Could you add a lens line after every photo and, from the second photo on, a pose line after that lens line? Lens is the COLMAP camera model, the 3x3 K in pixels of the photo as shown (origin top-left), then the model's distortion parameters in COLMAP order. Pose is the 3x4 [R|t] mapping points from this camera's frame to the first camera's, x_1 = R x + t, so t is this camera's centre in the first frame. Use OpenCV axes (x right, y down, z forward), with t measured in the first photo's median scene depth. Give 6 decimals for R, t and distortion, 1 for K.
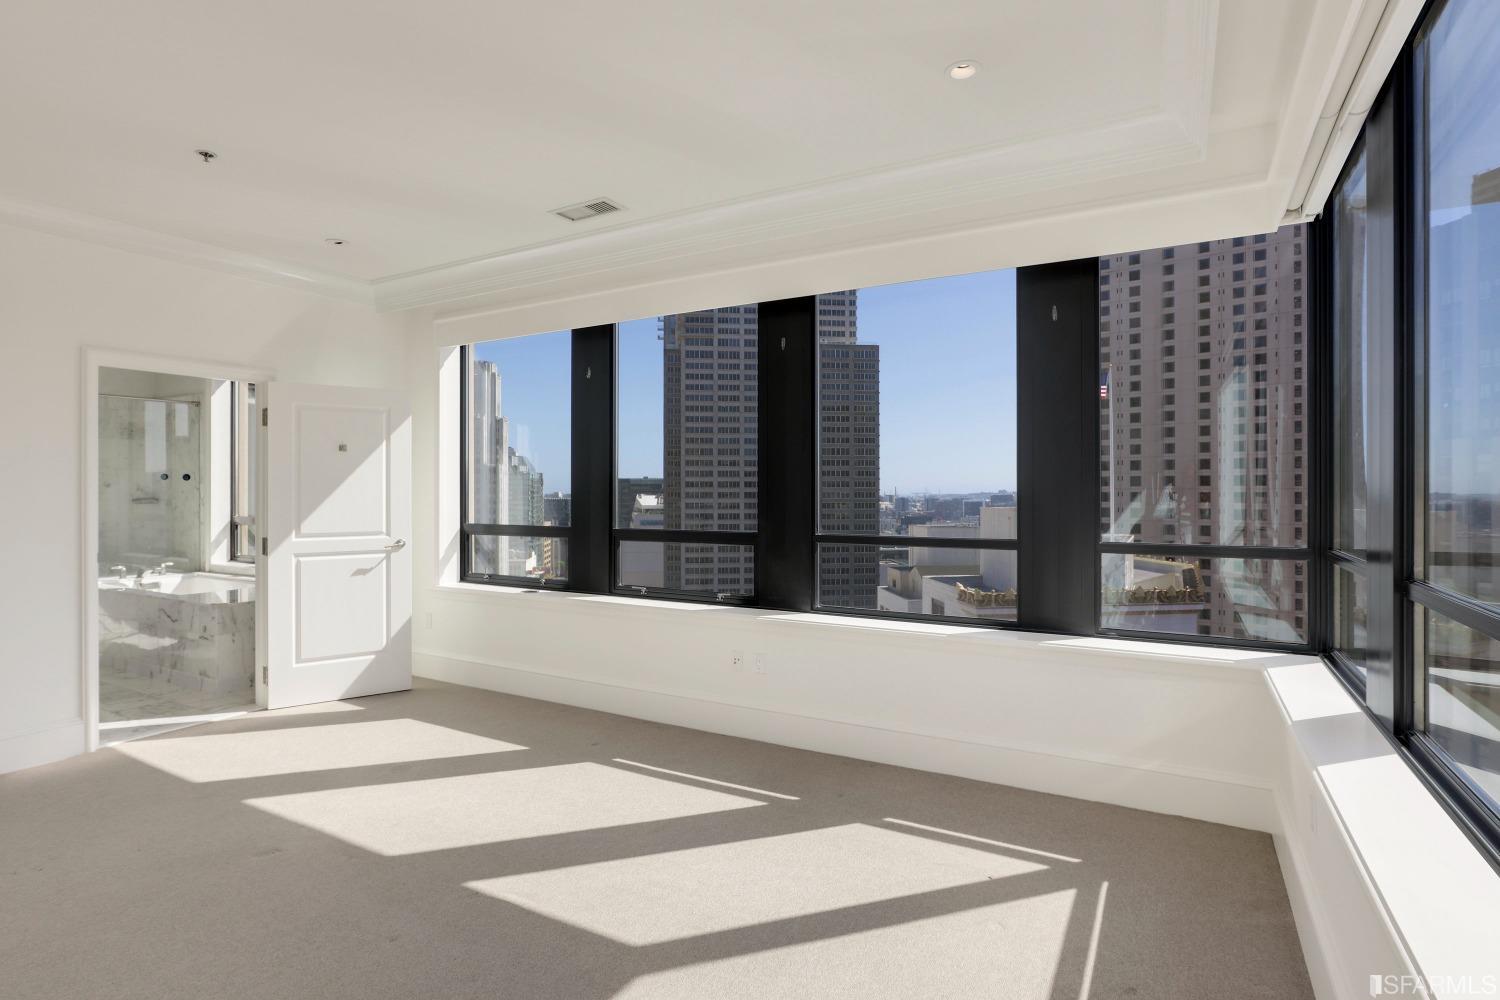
lens RADIAL K [[750.3, 0, 756.7], [0, 750.3, 489.6], [0, 0, 1]] dist [-0.001983, 0.000558]
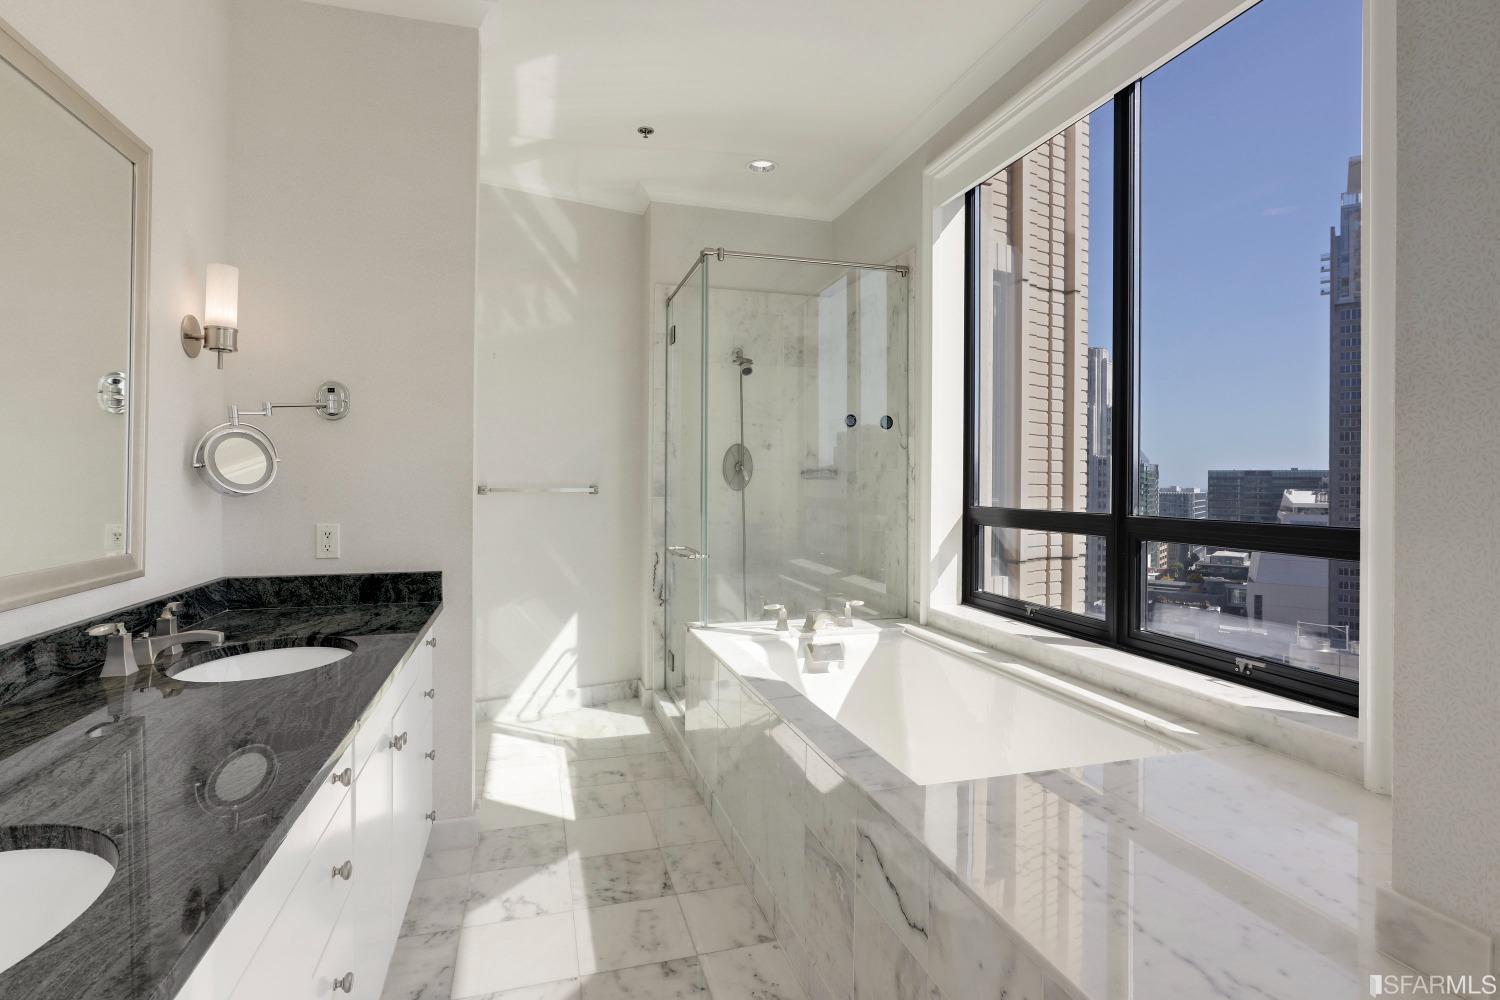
lens RADIAL K [[750.3, 0, 756.7], [0, 750.3, 489.6], [0, 0, 1]] dist [-0.001983, 0.000558]
pose [[0.721063, 0.013889, -0.692730, -0.458317], [-0.007223, 0.999895, 0.012530, 0.020184], [0.692831, -0.004031, 0.721088, 0.560544]]
